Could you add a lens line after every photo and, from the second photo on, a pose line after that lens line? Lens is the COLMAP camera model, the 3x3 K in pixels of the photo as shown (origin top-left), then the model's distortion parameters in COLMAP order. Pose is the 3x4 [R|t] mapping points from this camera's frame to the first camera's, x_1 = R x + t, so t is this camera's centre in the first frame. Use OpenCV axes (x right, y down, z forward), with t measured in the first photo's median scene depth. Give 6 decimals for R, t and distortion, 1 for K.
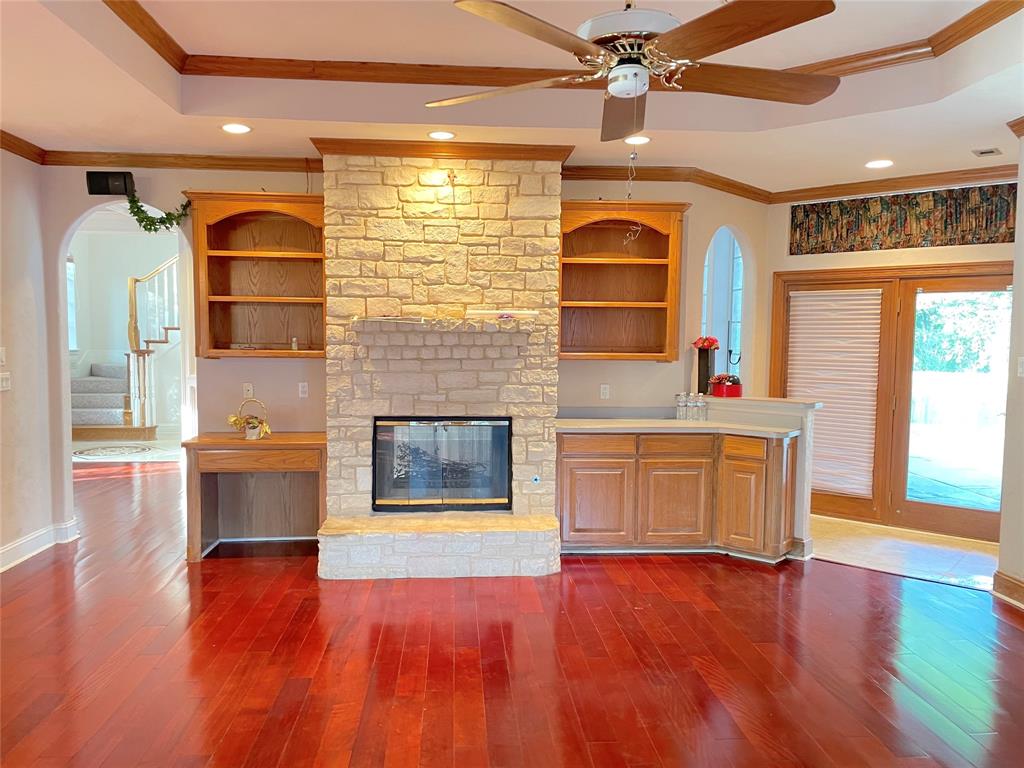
lens RADIAL K [[772.7, 0, 512.0], [0, 772.7, 384.0], [0, 0, 1]] dist [0.123185, -0.166798]
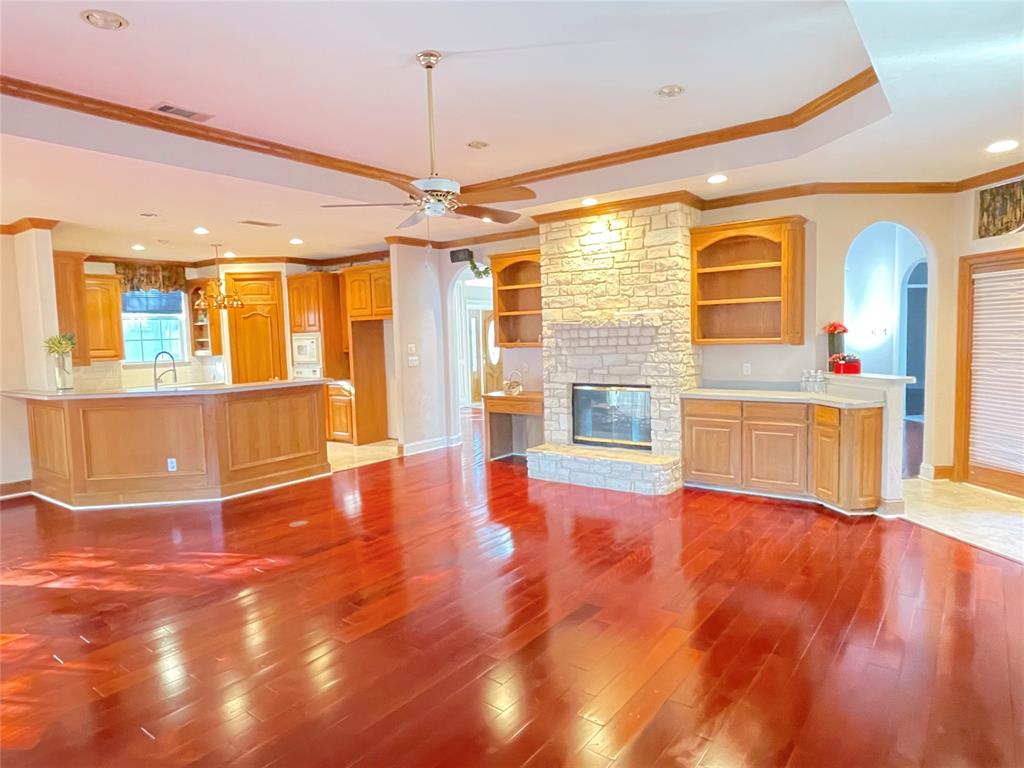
lens RADIAL K [[624.8, 0, 512.0], [0, 624.8, 384.0], [0, 0, 1]] dist [0.002142, 0.000642]
pose [[0.747333, 0.022063, -0.664084, 0.582551], [-0.005401, 0.999617, 0.027133, 0.009727], [0.664428, -0.016690, 0.747166, -0.032871]]
